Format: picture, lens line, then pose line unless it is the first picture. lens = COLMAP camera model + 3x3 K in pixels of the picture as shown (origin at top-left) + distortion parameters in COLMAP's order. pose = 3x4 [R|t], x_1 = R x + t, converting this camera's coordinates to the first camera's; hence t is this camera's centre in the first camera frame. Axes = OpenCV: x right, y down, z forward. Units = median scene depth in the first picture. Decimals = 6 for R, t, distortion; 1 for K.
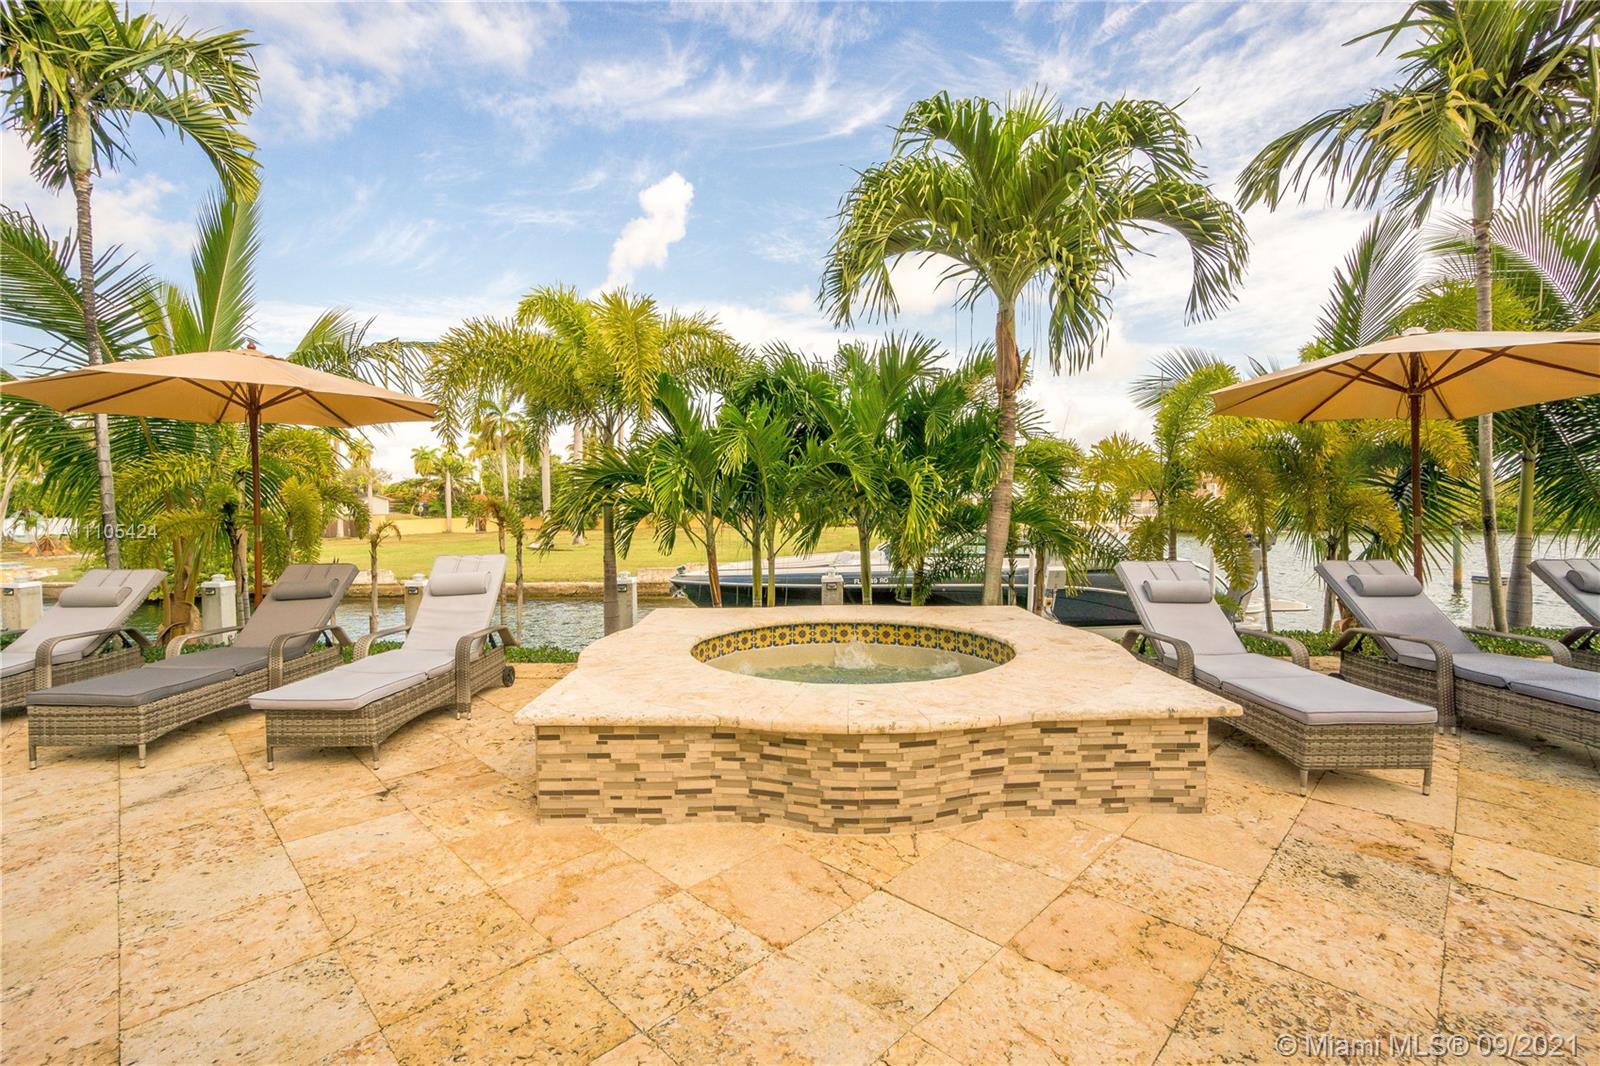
lens RADIAL K [[718.3, 0, 785.8], [0, 718.3, 513.1], [0, 0, 1]] dist [-0.020621, 0.000490]
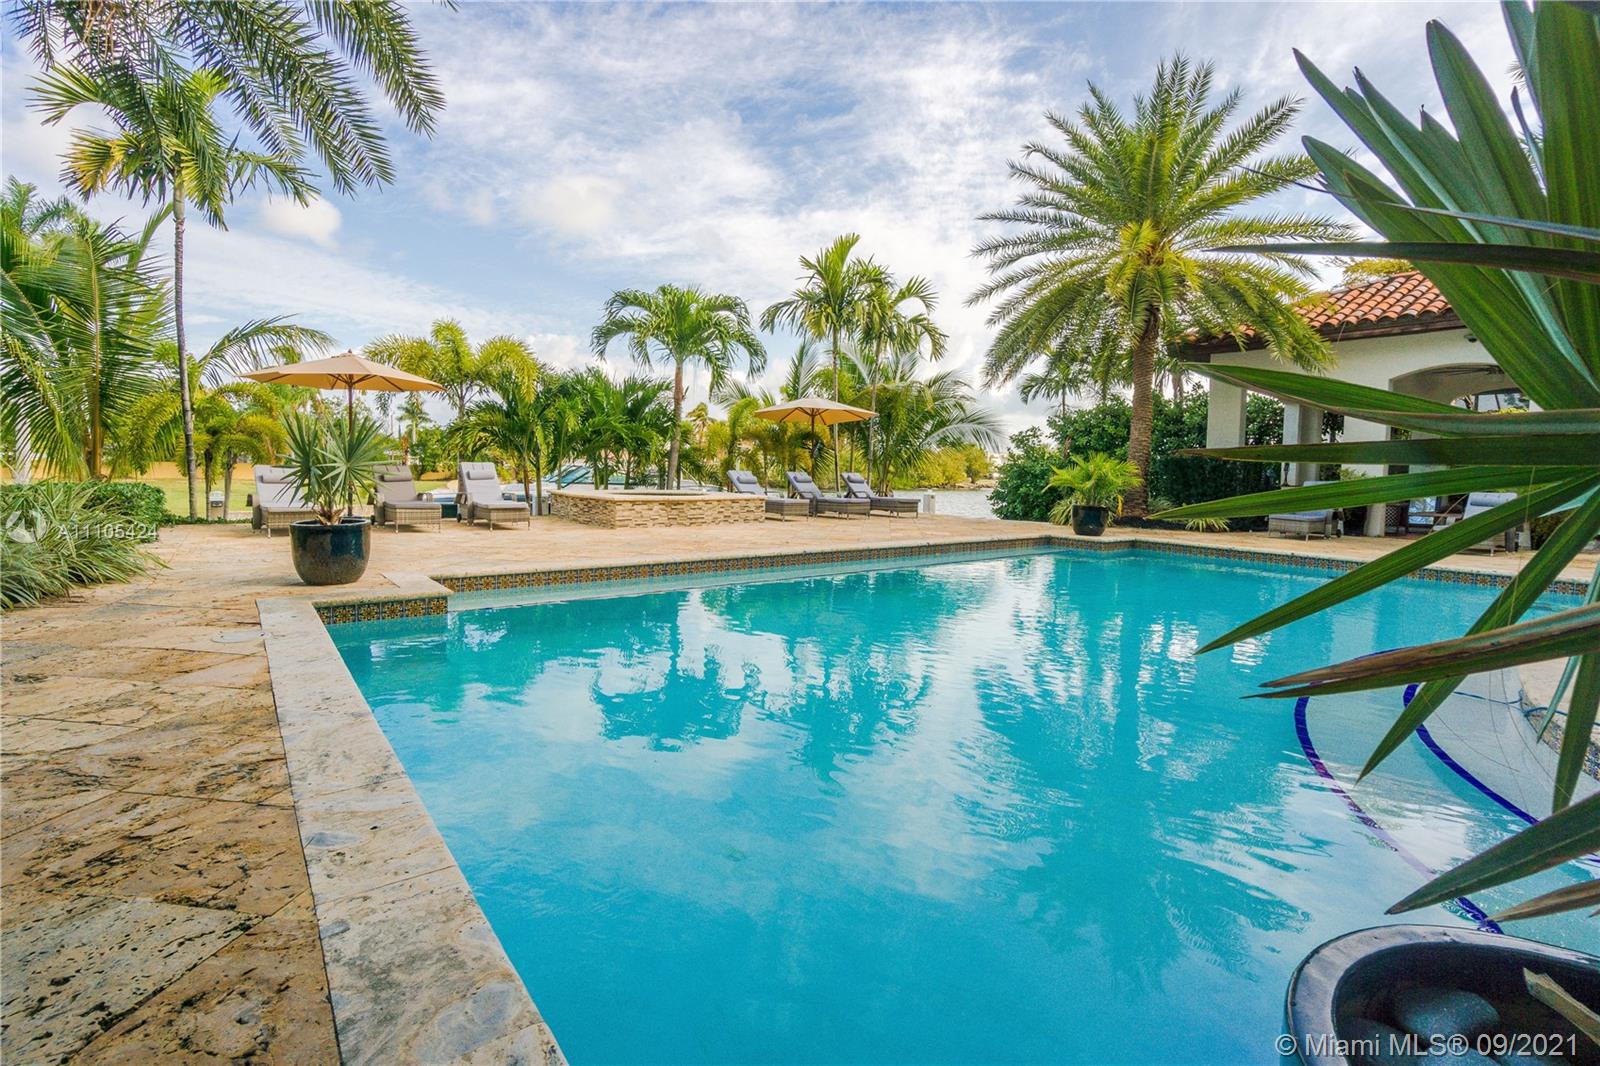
lens RADIAL K [[718.3, 0, 785.8], [0, 718.3, 513.1], [0, 0, 1]] dist [-0.020621, 0.000490]
pose [[0.789781, -0.017801, 0.613130, -0.986427], [-0.019625, 0.998334, 0.054264, 0.072650], [-0.613075, -0.054889, 0.788116, -1.246829]]
